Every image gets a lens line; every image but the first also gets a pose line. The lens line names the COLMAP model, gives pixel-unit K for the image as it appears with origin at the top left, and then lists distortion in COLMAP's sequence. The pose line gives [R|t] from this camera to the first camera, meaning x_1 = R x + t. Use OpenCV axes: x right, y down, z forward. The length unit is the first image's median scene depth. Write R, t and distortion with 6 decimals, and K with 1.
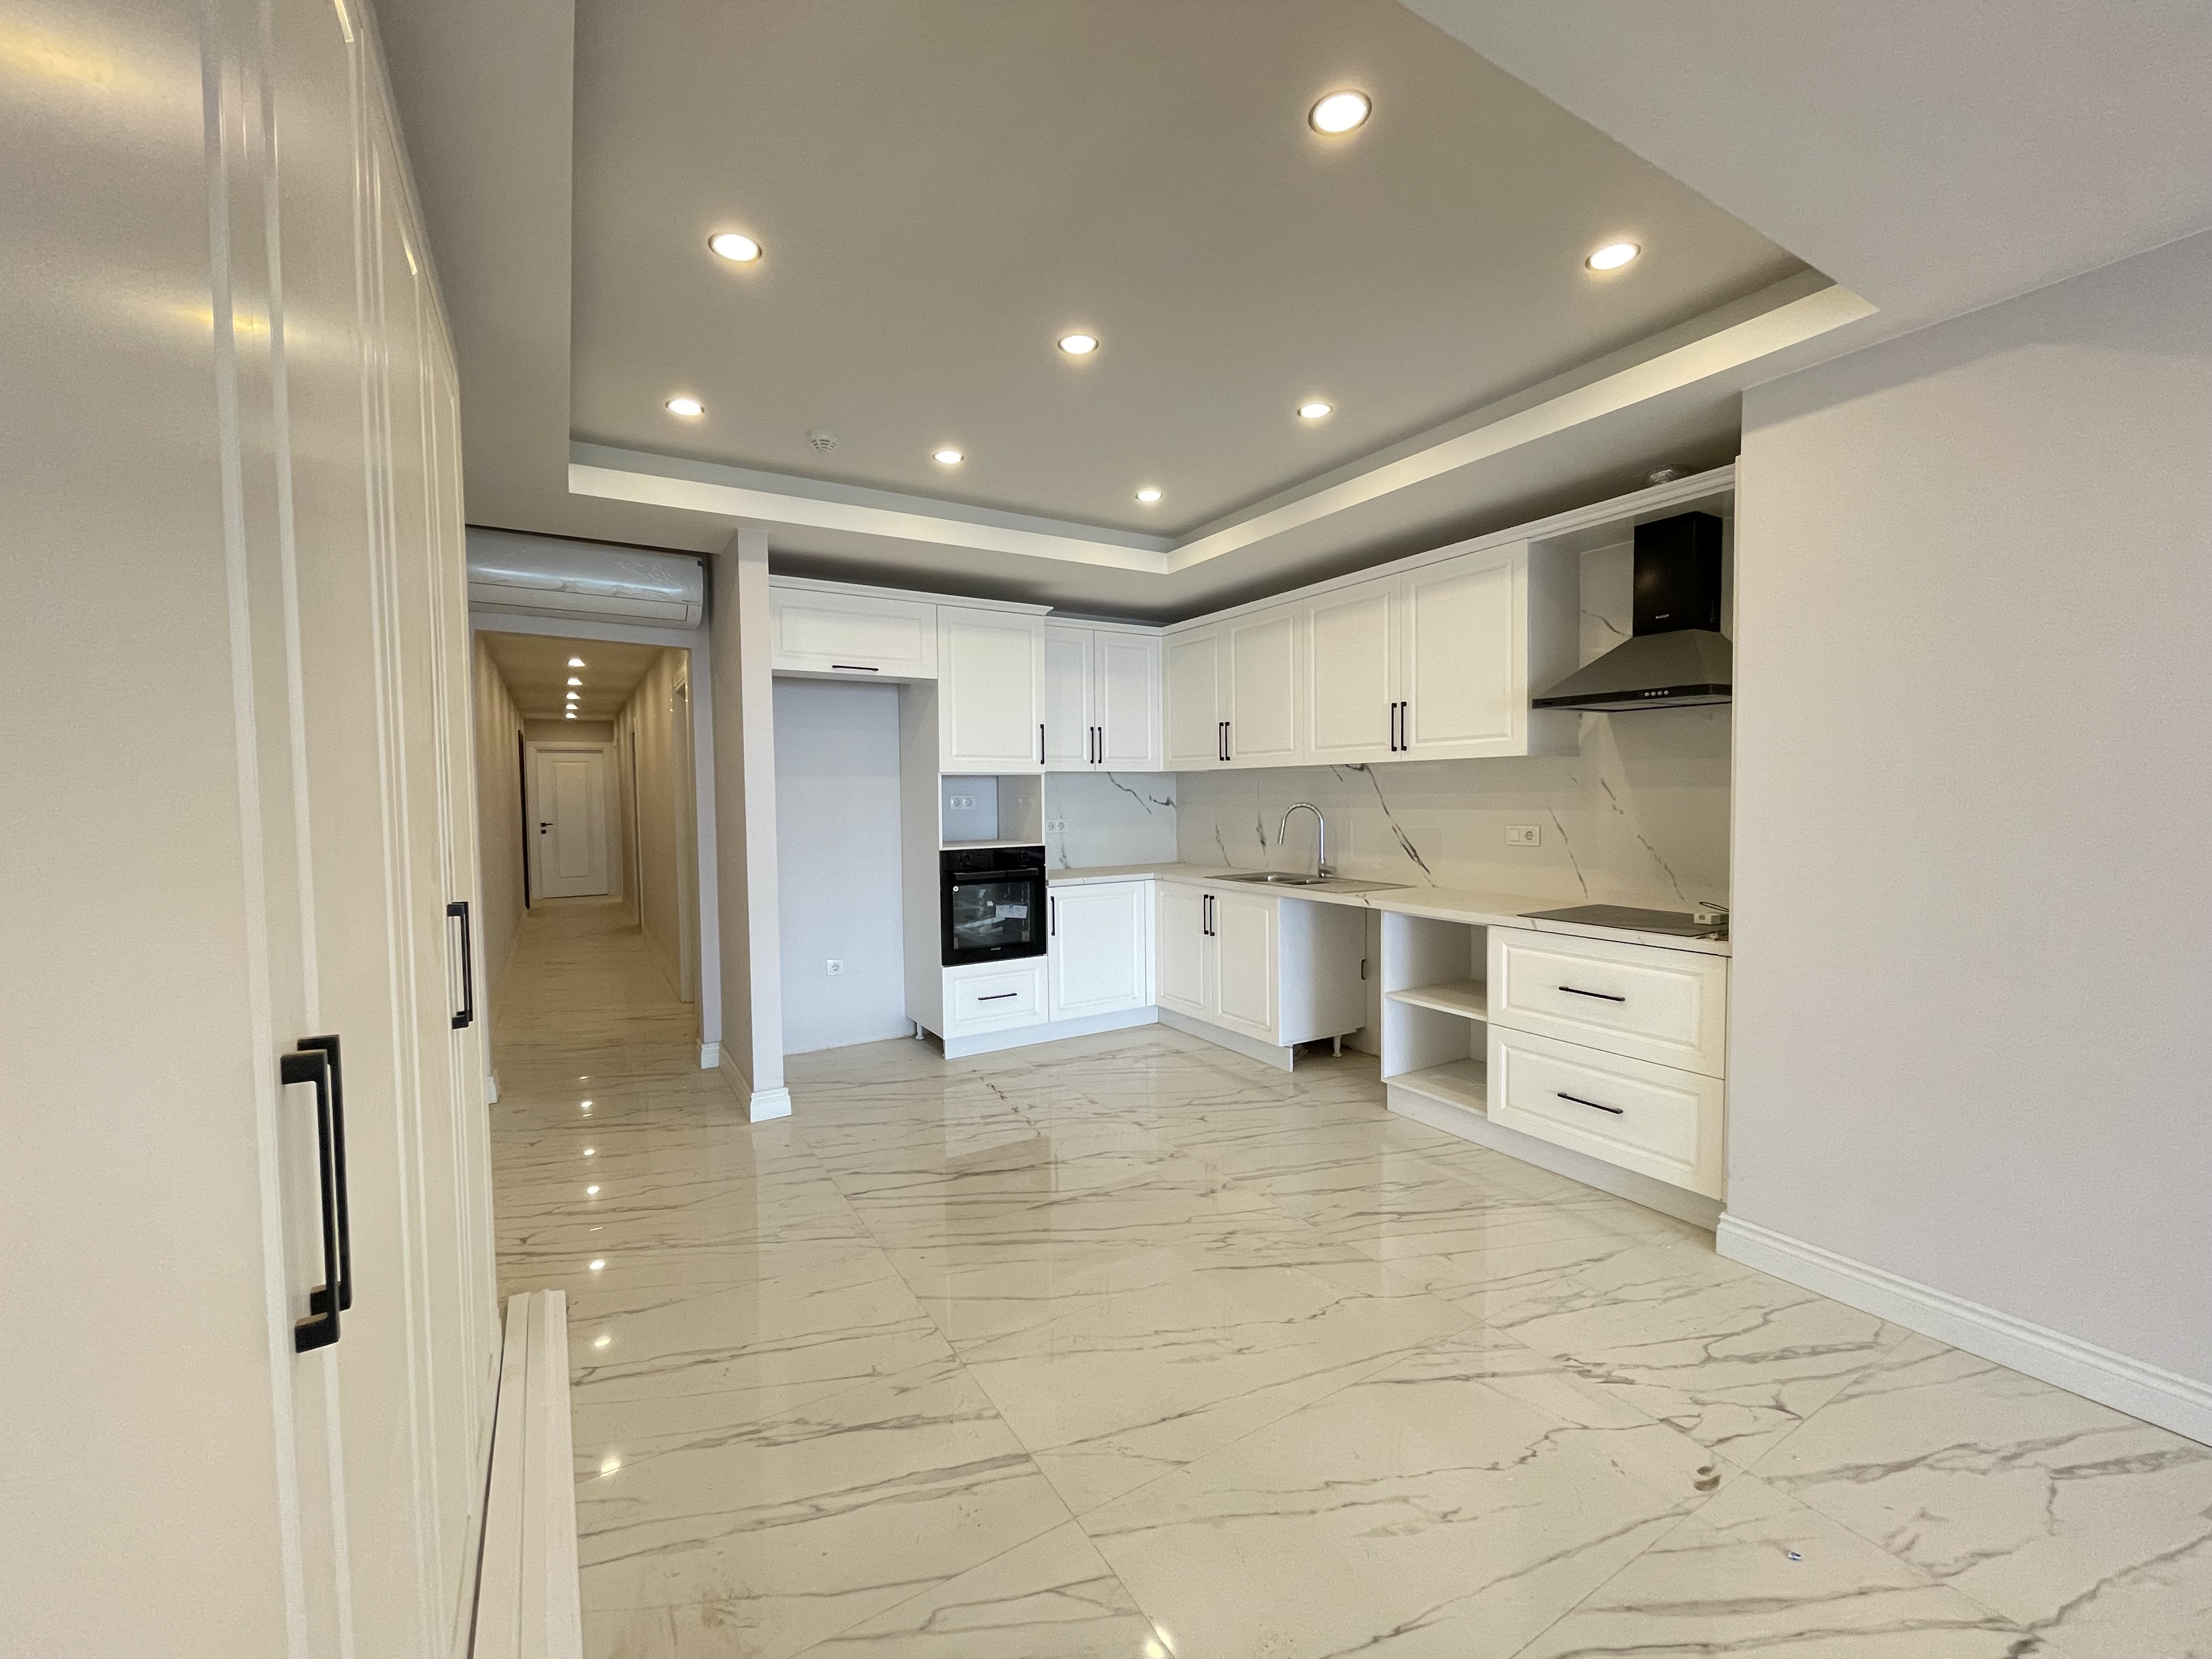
lens RADIAL K [[893.2, 0, 1106.0], [0, 893.2, 829.5], [0, 0, 1]] dist [-0.001478, -0.000024]
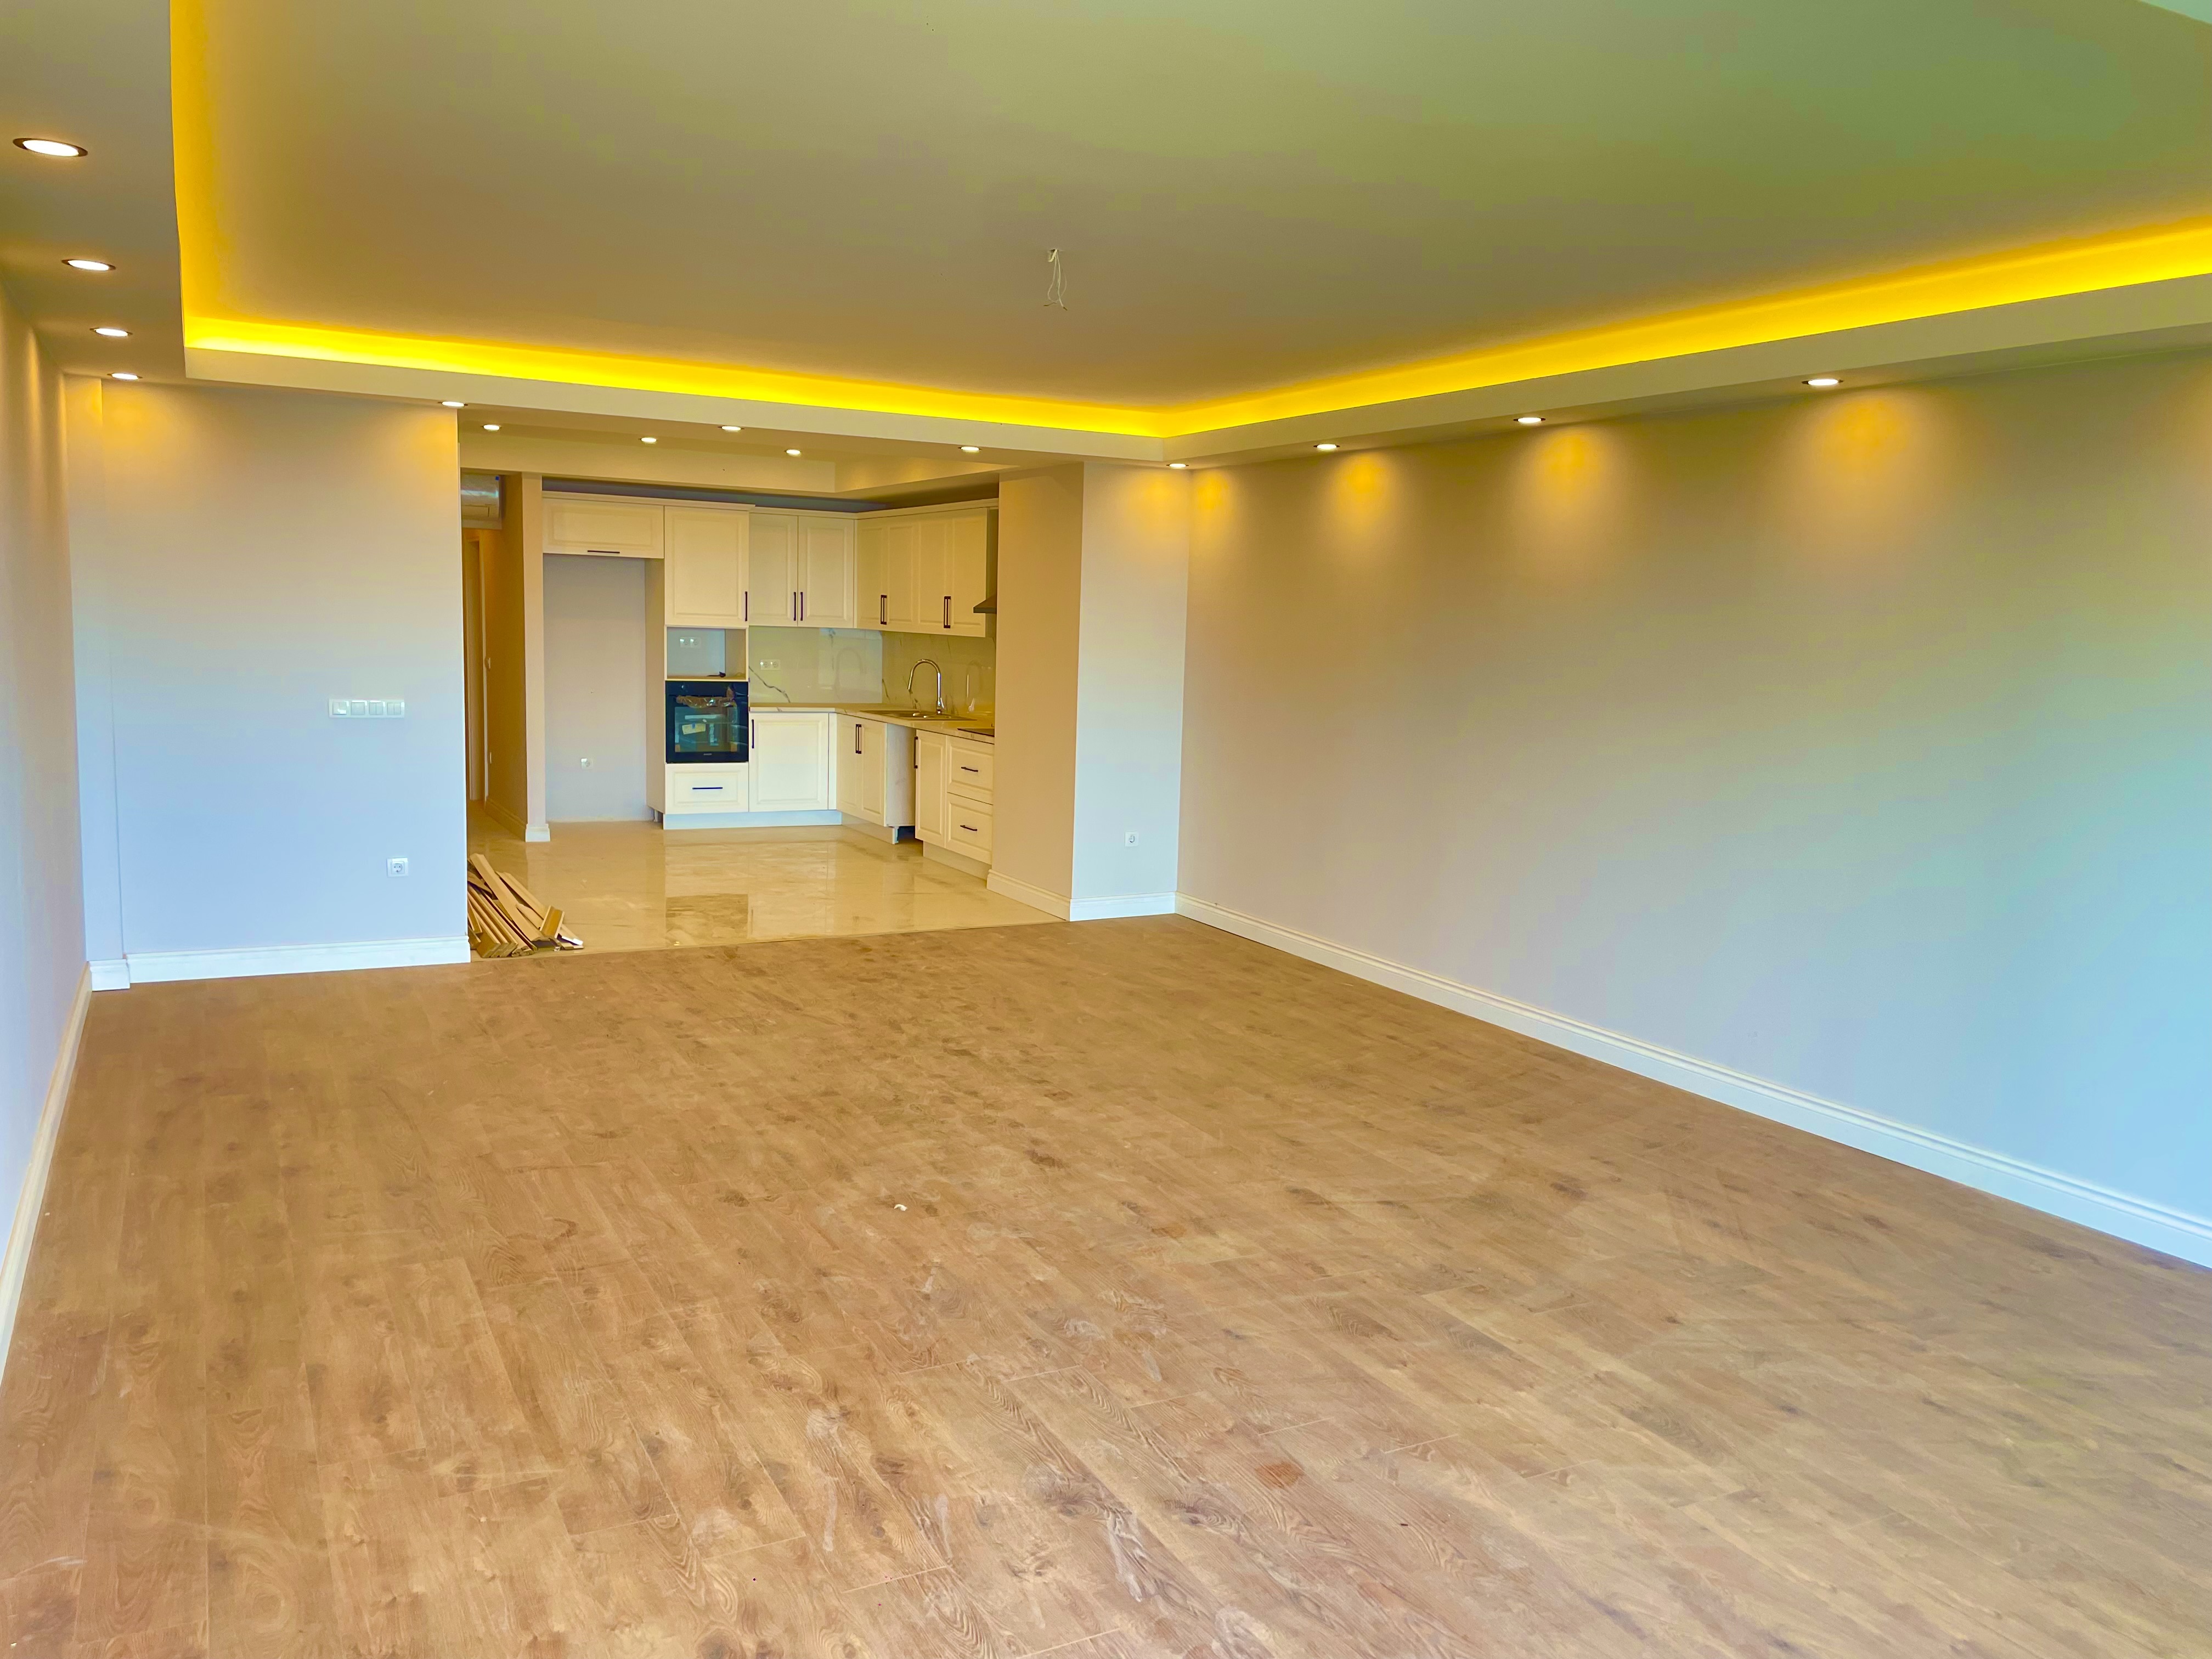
lens RADIAL K [[1651.1, 0, 1106.0], [0, 1651.1, 829.5], [0, 0, 1]] dist [0.084316, -0.102430]
pose [[0.996297, 0.051582, -0.068781, 0.696310], [-0.045643, 0.995310, 0.085286, 0.002265], [0.072858, -0.081831, 0.993980, -1.561895]]
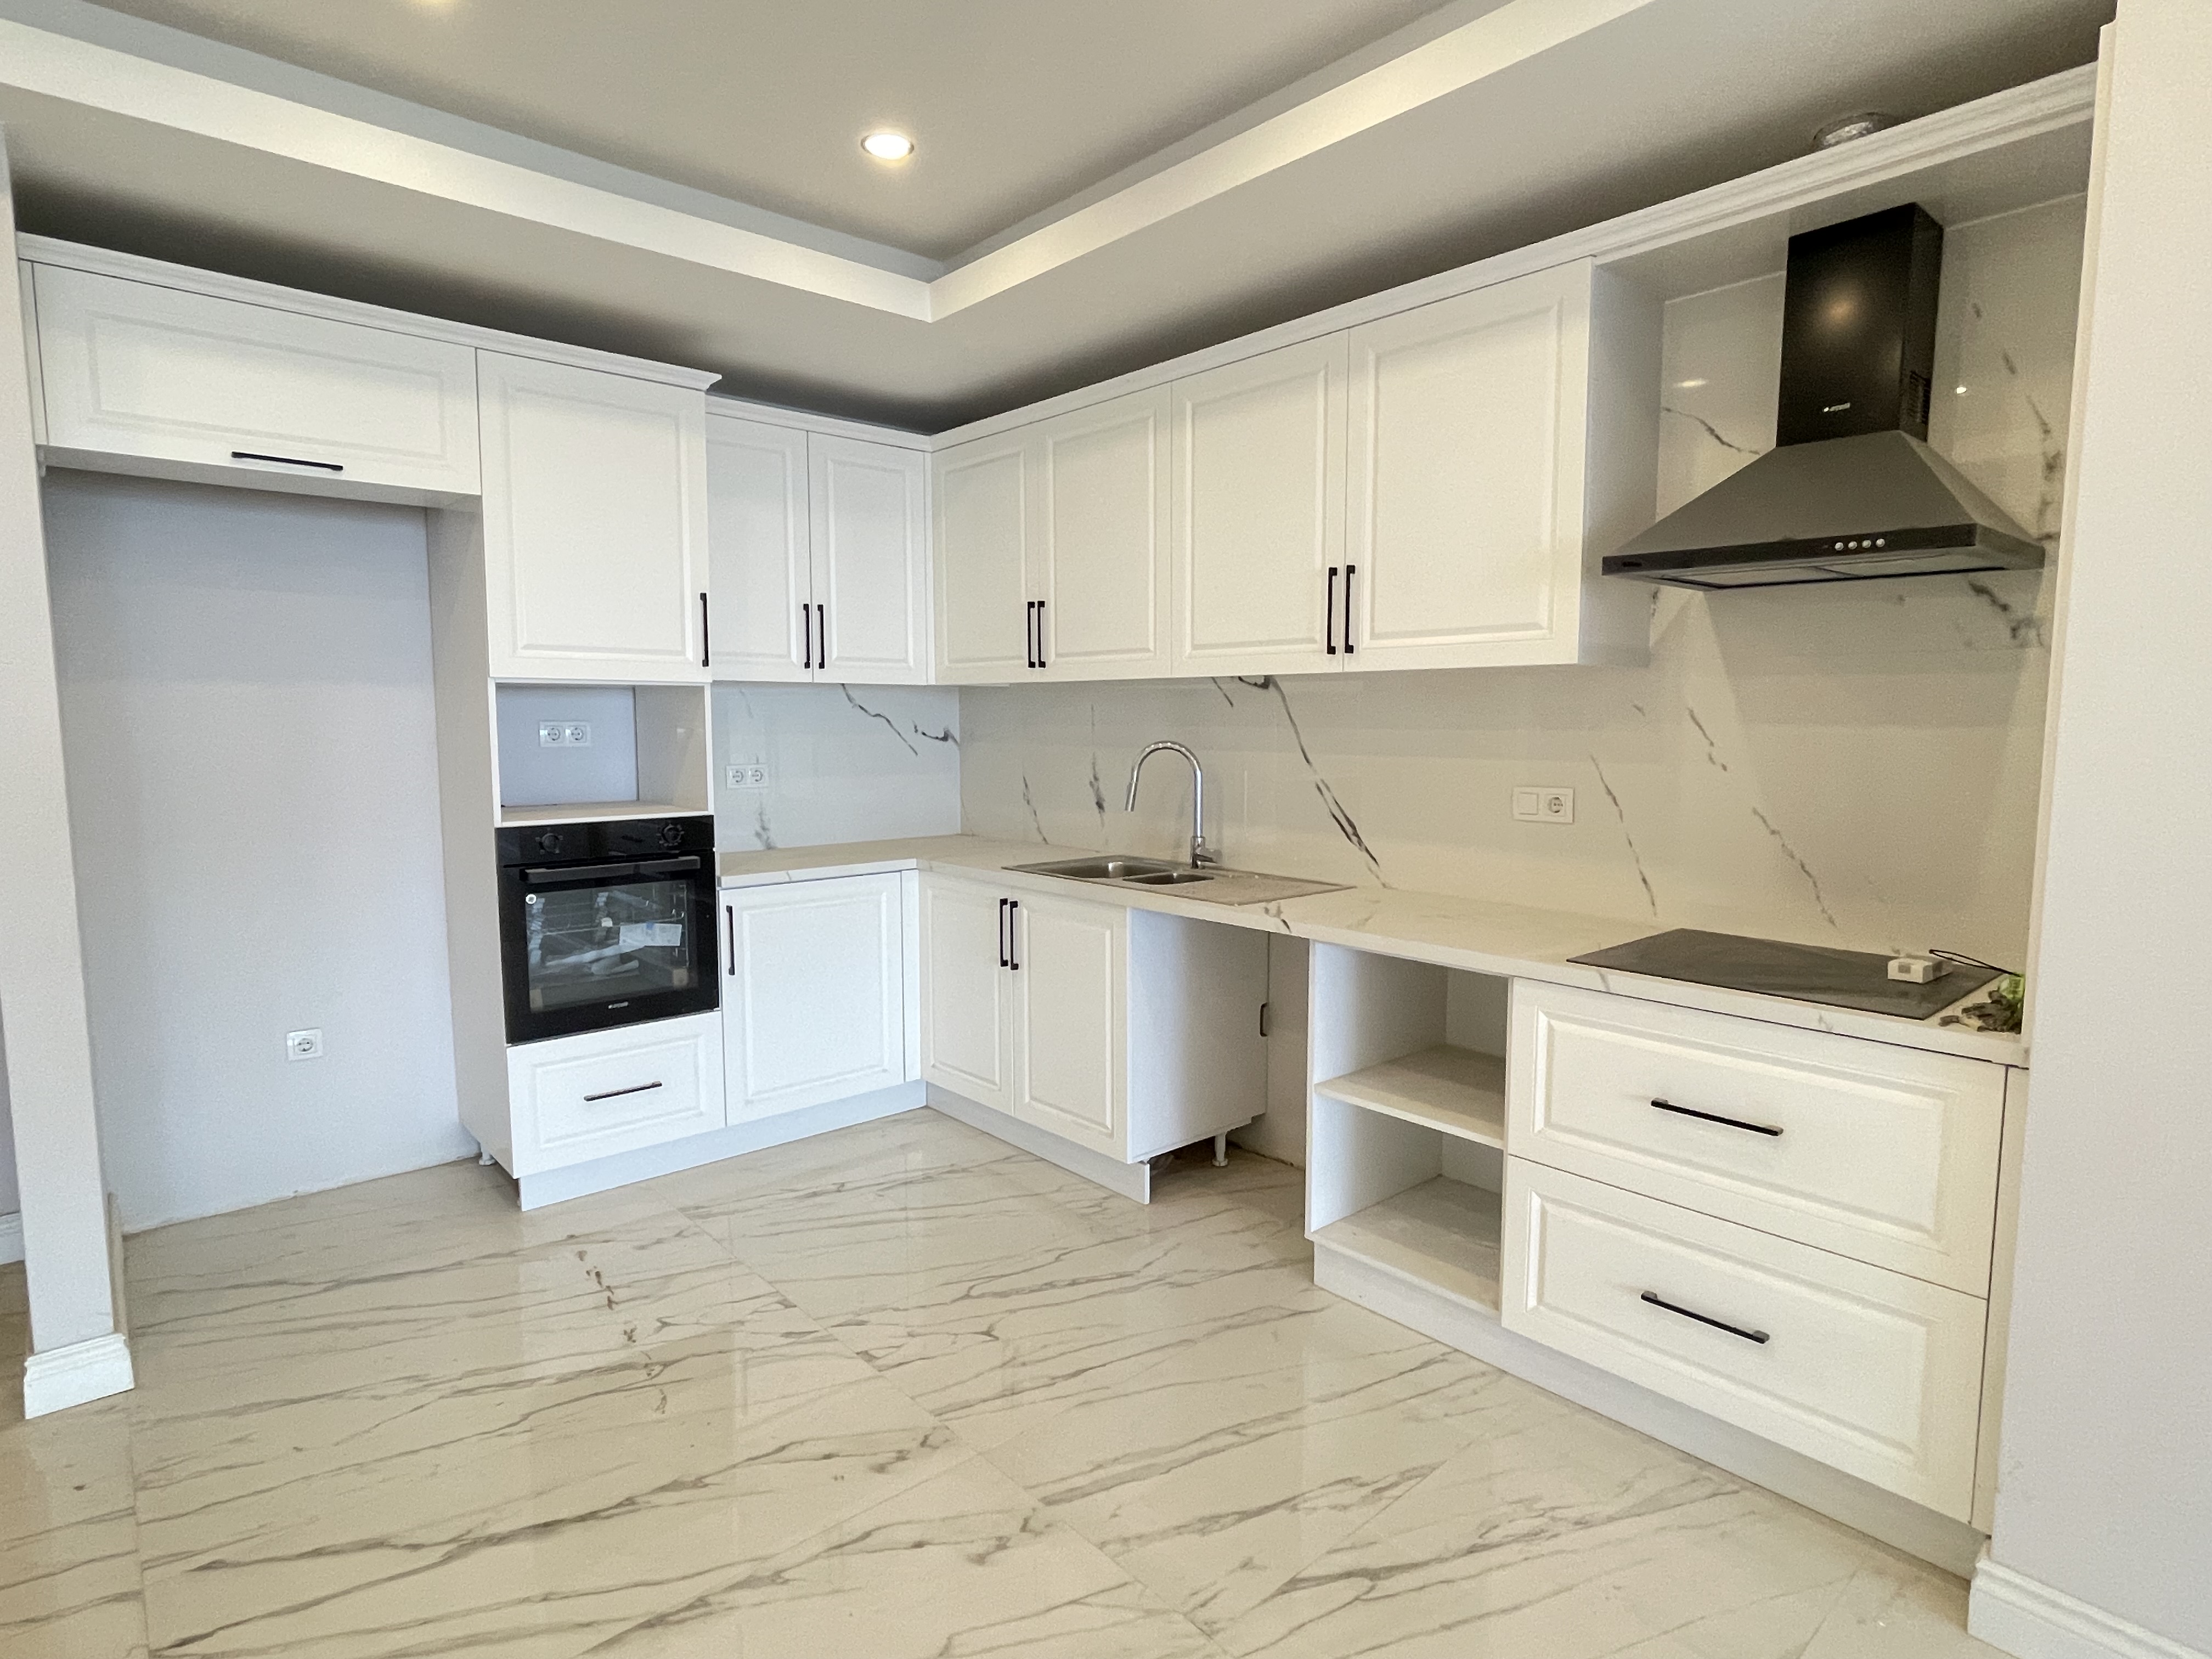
lens RADIAL K [[1169.2, 0, 1106.0], [0, 1169.2, 829.5], [0, 0, 1]] dist [0.003150, 0.000114]
pose [[0.983225, -0.005412, 0.182319, 0.041437], [-0.004636, 0.998495, 0.054640, -0.014588], [-0.182340, -0.054568, 0.981720, 0.258756]]
